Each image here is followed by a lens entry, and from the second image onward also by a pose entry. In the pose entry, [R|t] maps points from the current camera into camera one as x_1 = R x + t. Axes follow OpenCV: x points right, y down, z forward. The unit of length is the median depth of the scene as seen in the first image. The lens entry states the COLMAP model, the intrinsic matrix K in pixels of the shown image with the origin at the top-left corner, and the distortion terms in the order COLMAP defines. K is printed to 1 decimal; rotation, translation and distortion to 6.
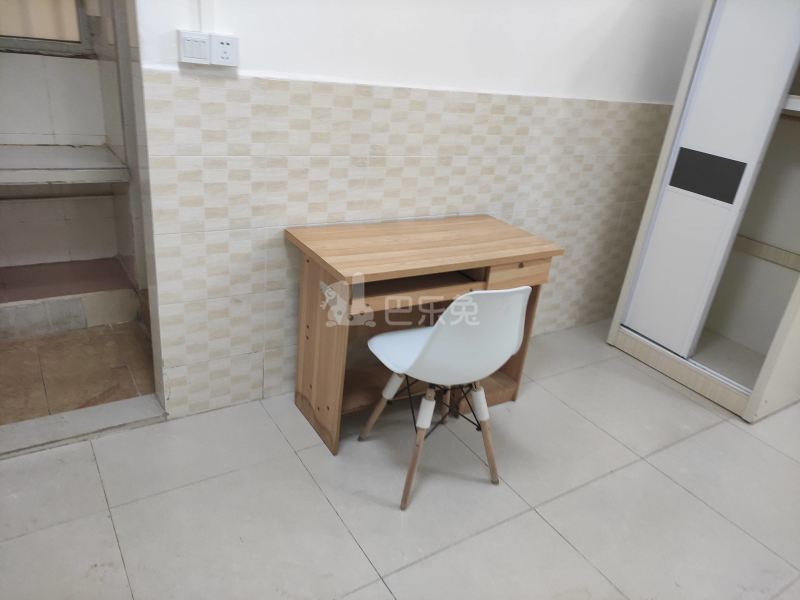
lens RADIAL K [[586.5, 0, 402.5], [0, 586.5, 302.0], [0, 0, 1]] dist [0.024540, -0.008745]
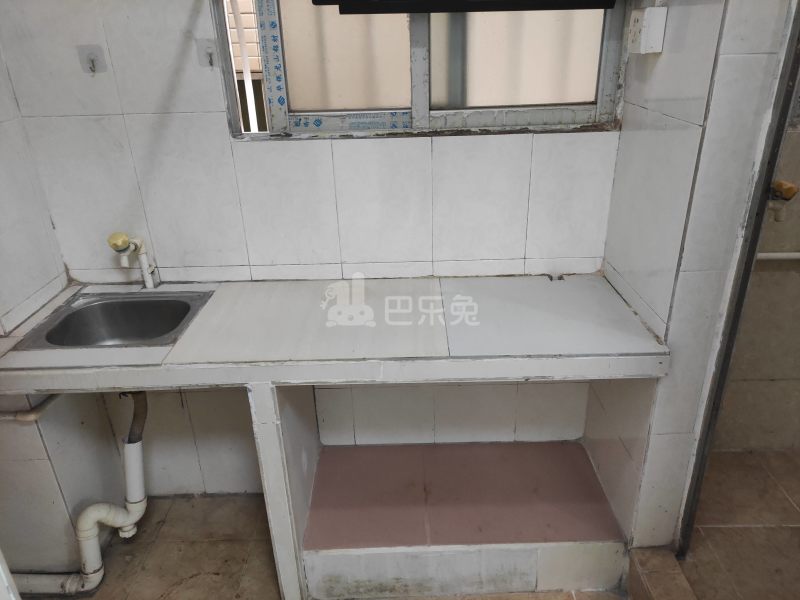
lens RADIAL K [[586.5, 0, 402.5], [0, 586.5, 302.0], [0, 0, 1]] dist [0.024540, -0.008745]
pose [[0.823063, 0.104163, -0.558316, -0.364147], [-0.116616, 0.993087, 0.013363, -0.239277], [0.555848, 0.054110, 0.829521, 0.452177]]
